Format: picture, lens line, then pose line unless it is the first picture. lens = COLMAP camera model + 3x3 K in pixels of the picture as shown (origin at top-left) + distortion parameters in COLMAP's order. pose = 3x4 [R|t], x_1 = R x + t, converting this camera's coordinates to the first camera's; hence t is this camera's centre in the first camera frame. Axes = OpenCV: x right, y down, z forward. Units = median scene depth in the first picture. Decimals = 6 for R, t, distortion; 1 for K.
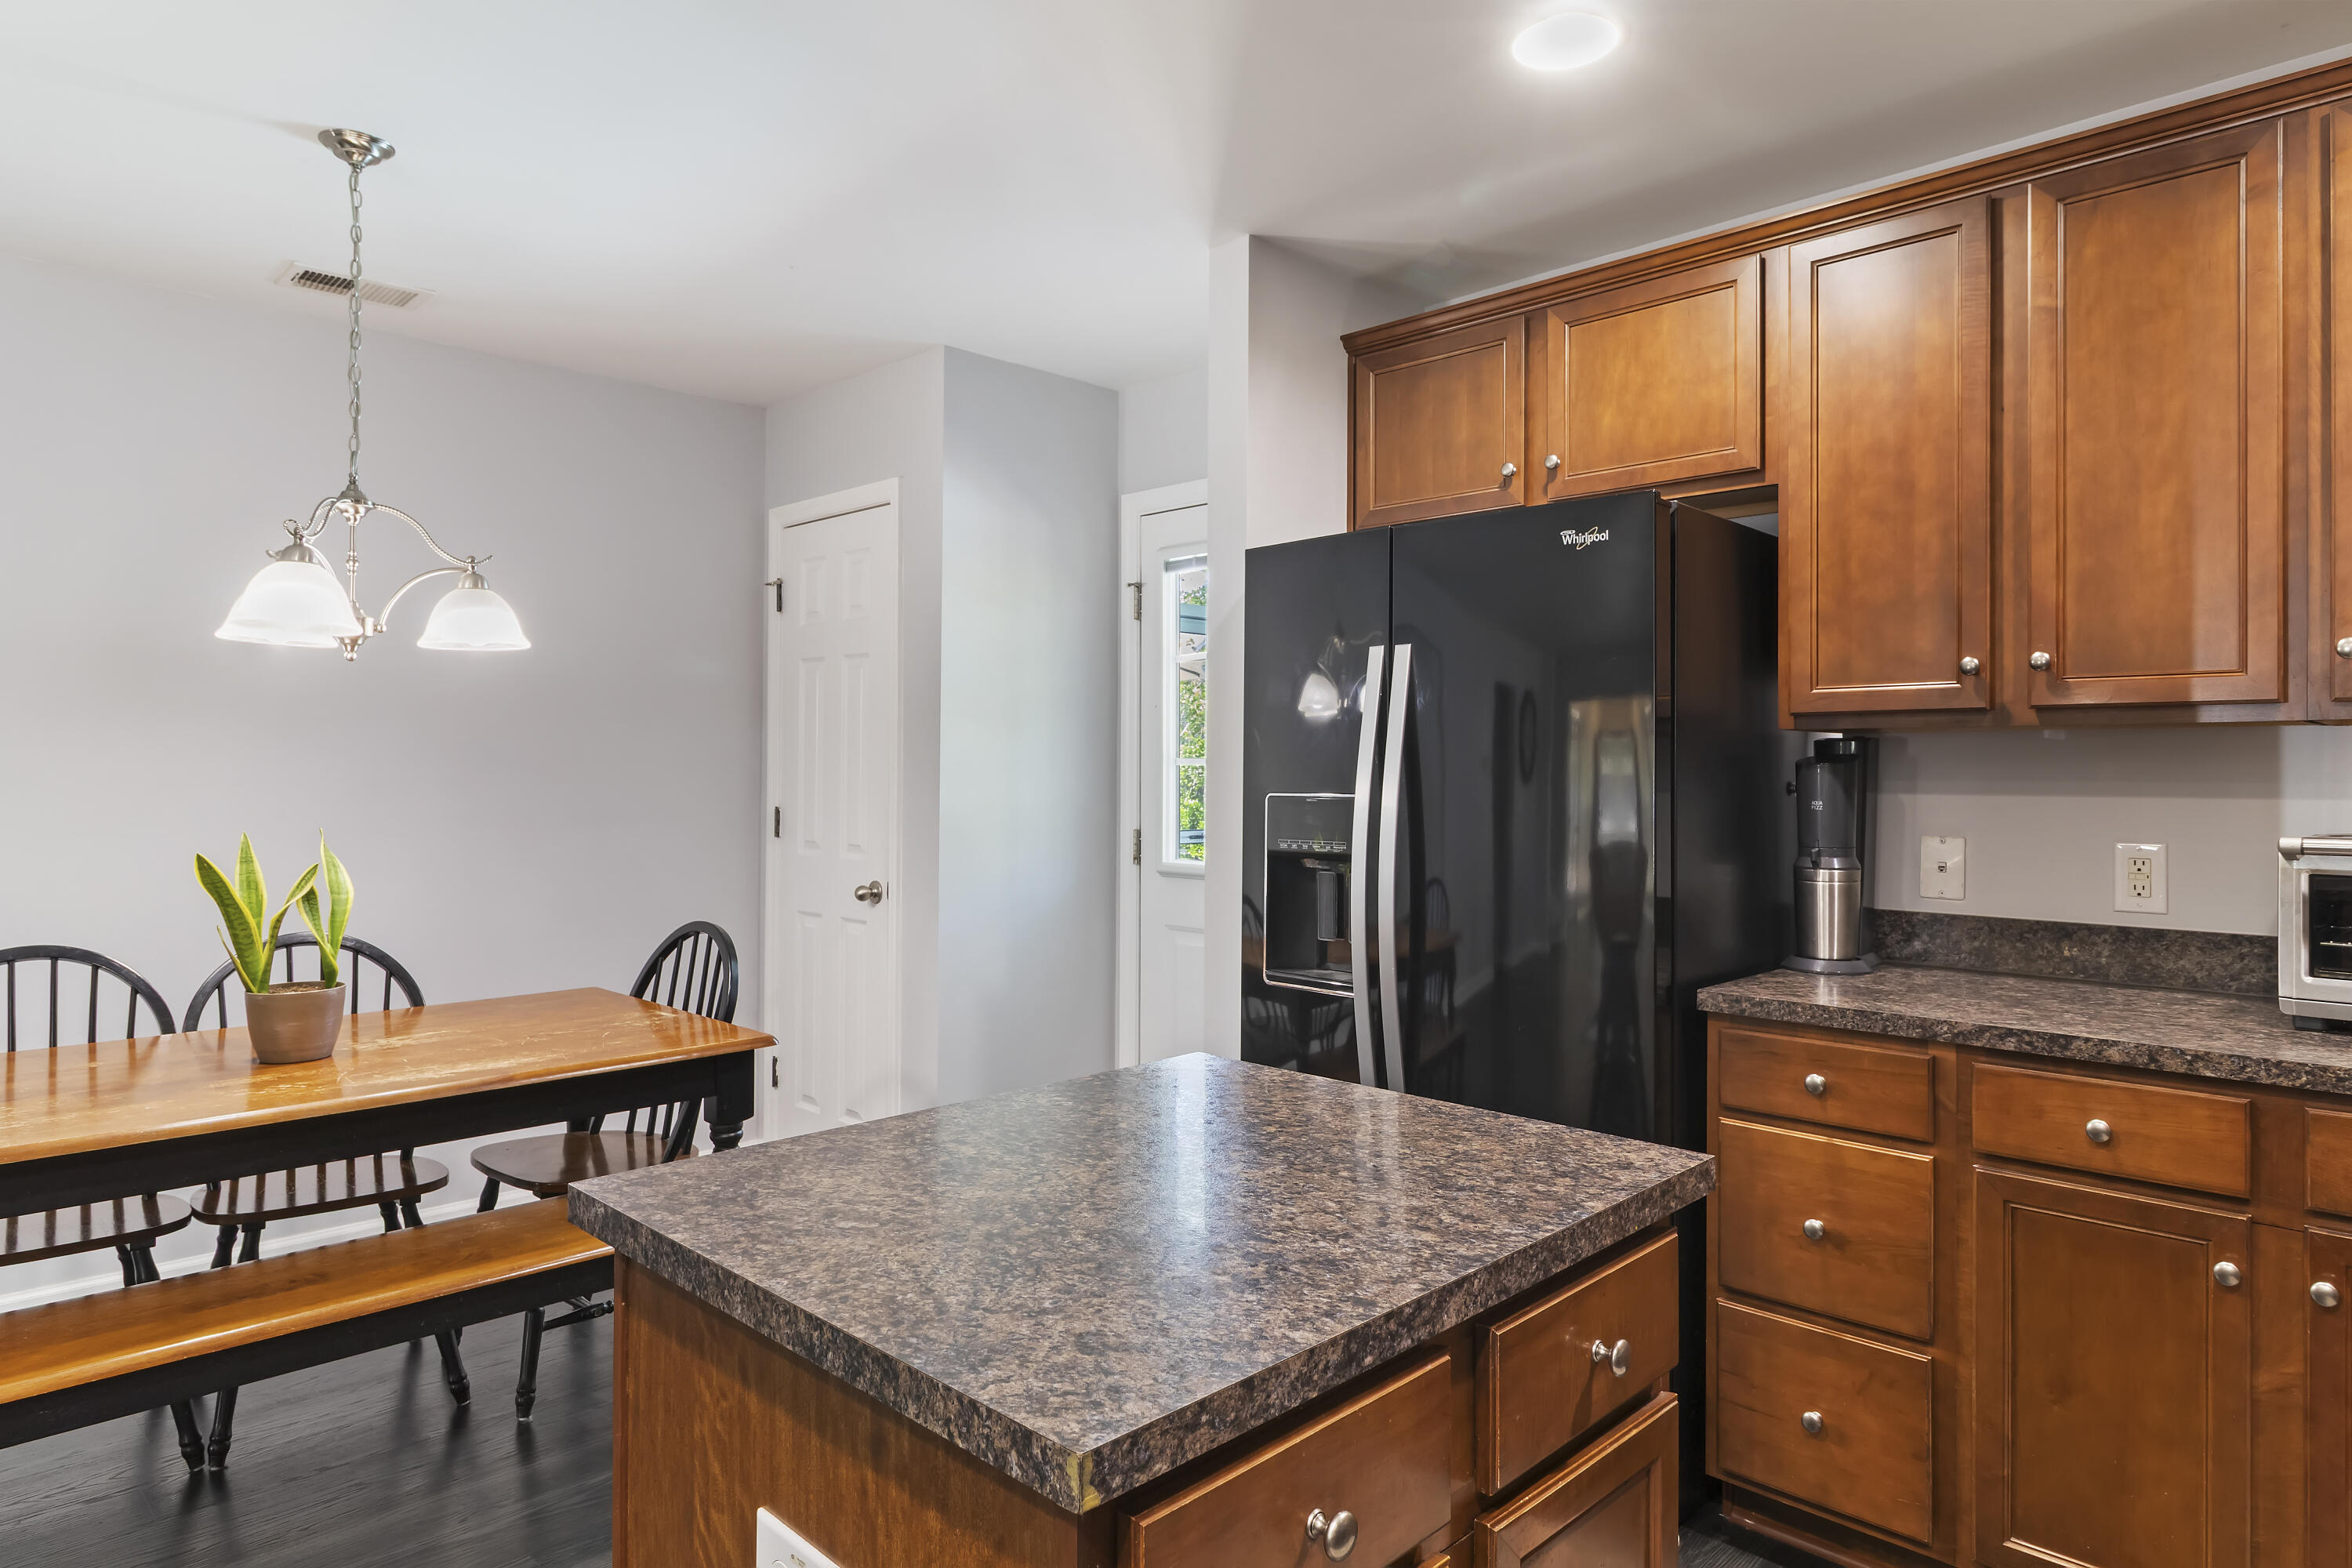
lens RADIAL K [[1379.1, 0, 1175.3], [0, 1379.1, 773.7], [0, 0, 1]] dist [-0.000131, 0.000099]
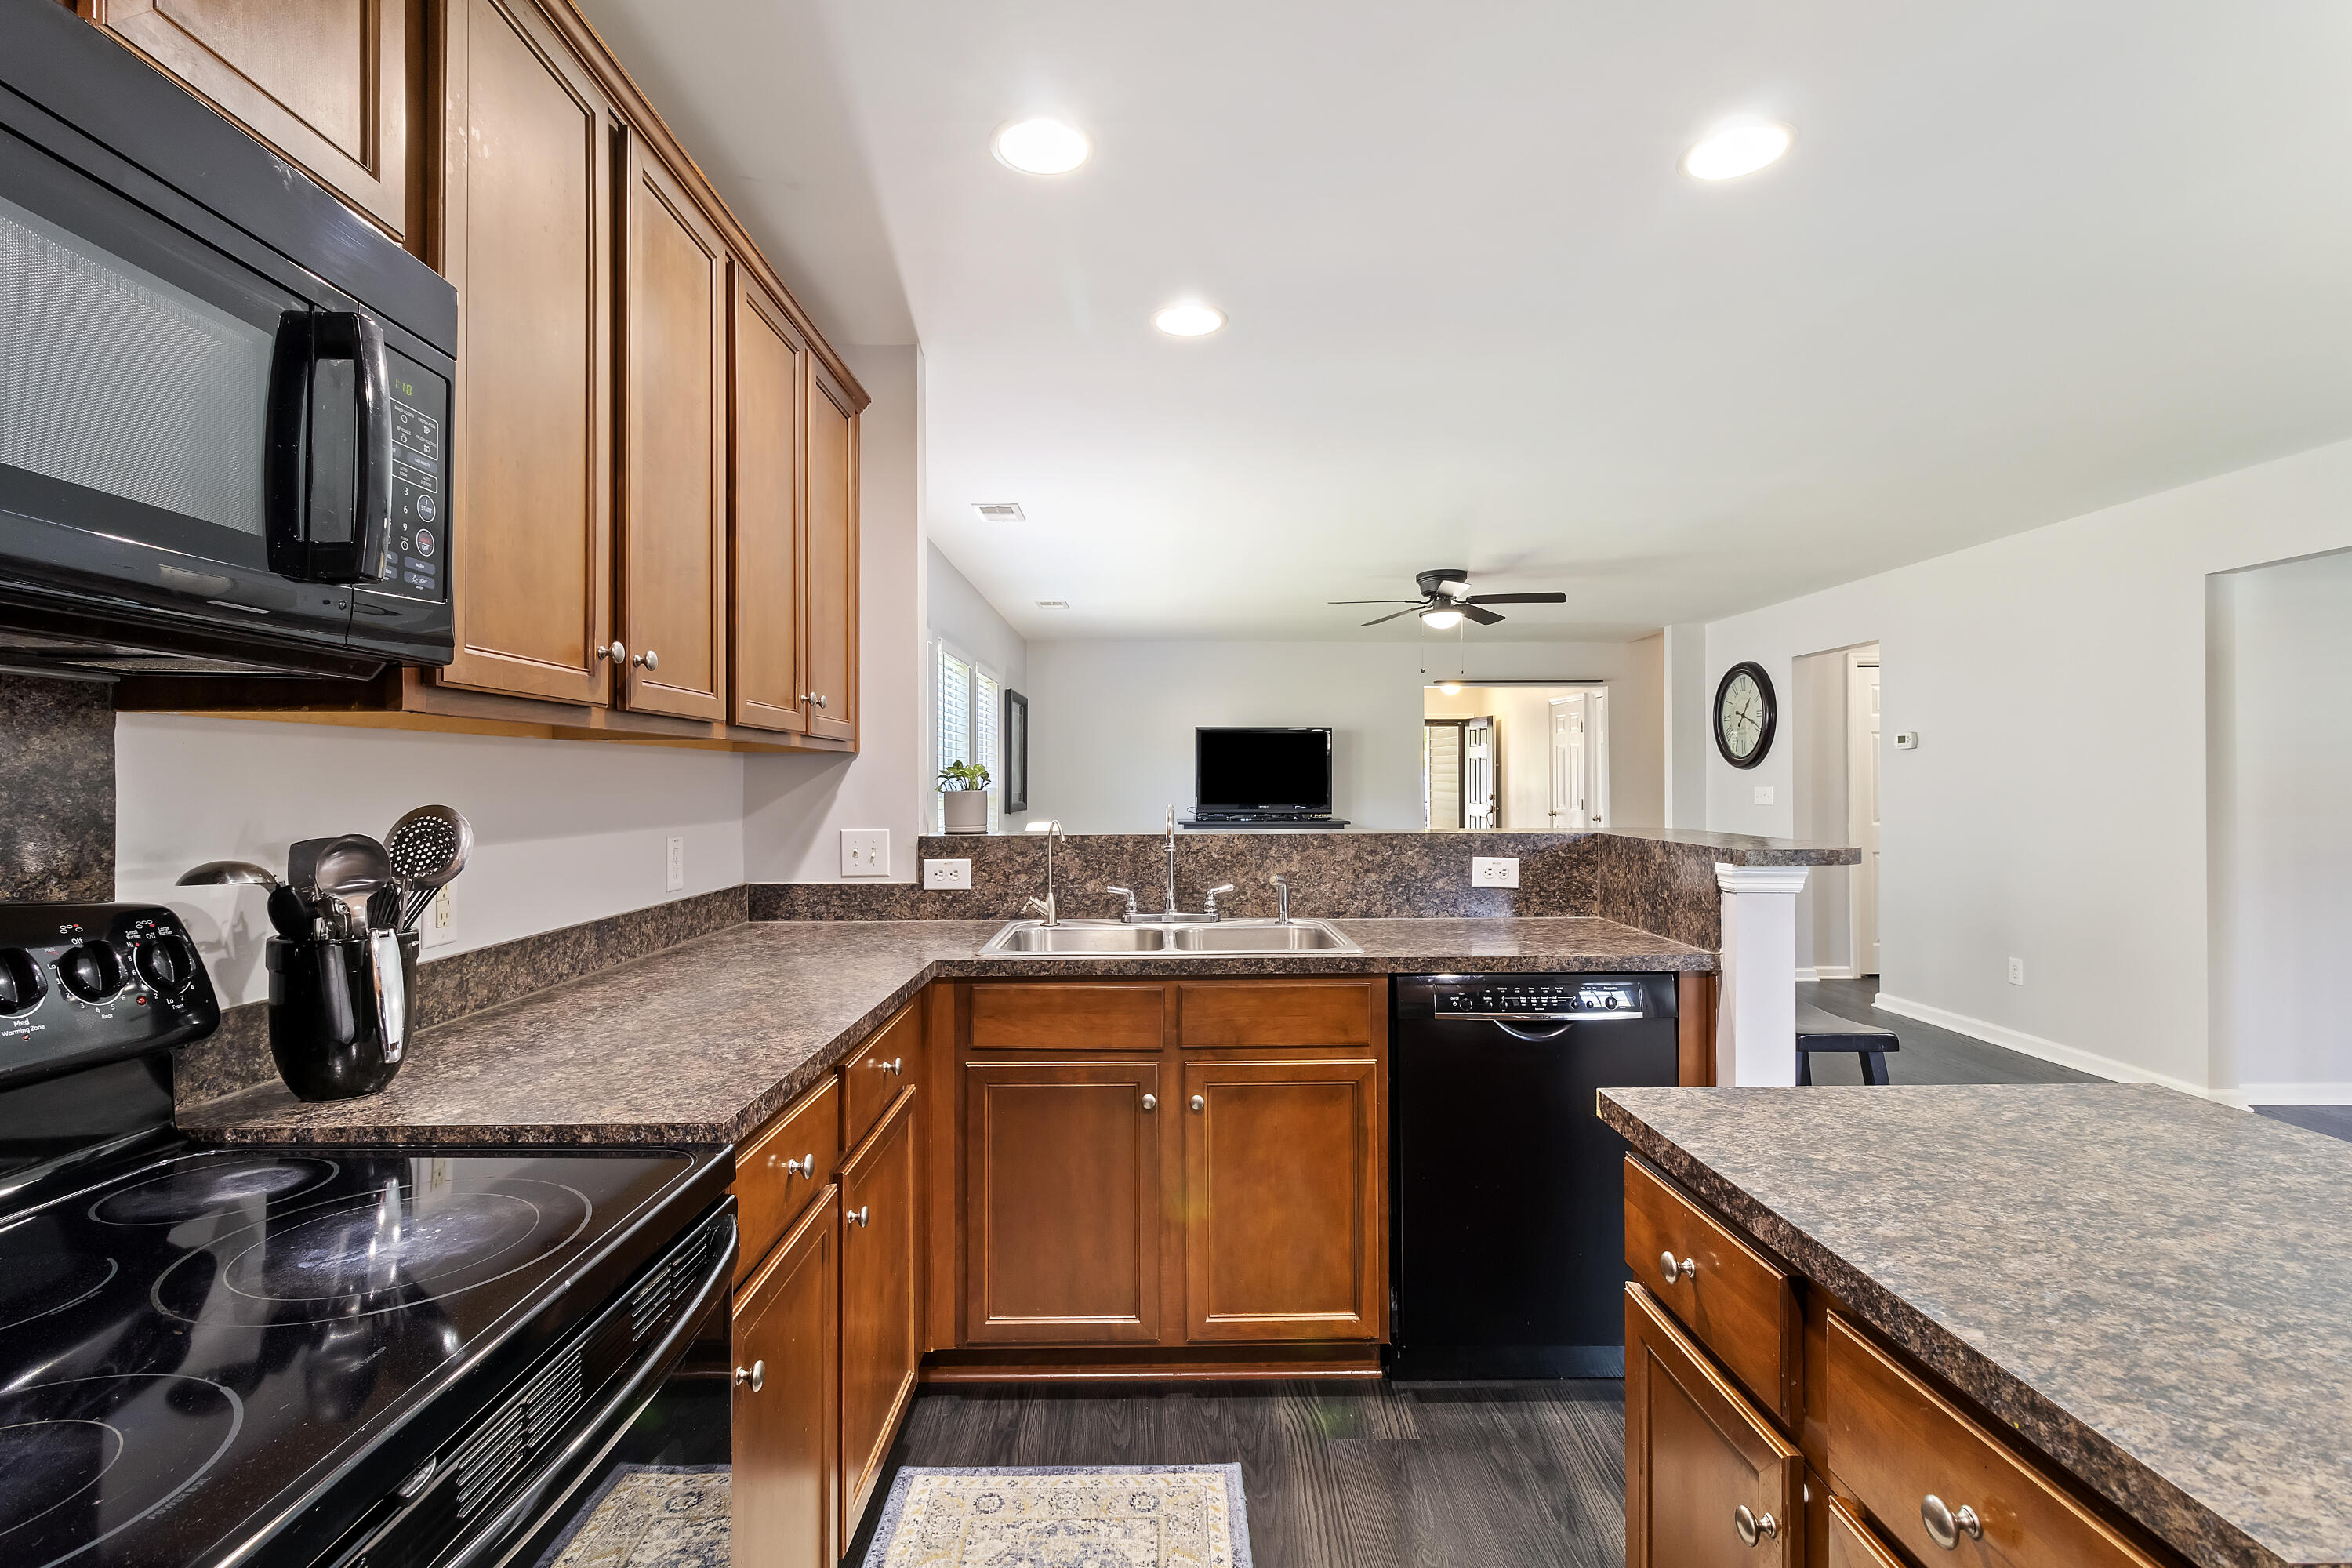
lens RADIAL K [[1095.1, 0, 1175.6], [0, 1095.1, 783.5], [0, 0, 1]] dist [-0.000824, -0.000063]
pose [[-0.701791, -0.005063, -0.712365, 1.109213], [-0.003429, 0.999987, -0.003729, 0.005442], [0.712375, -0.000174, -0.701799, 1.163811]]
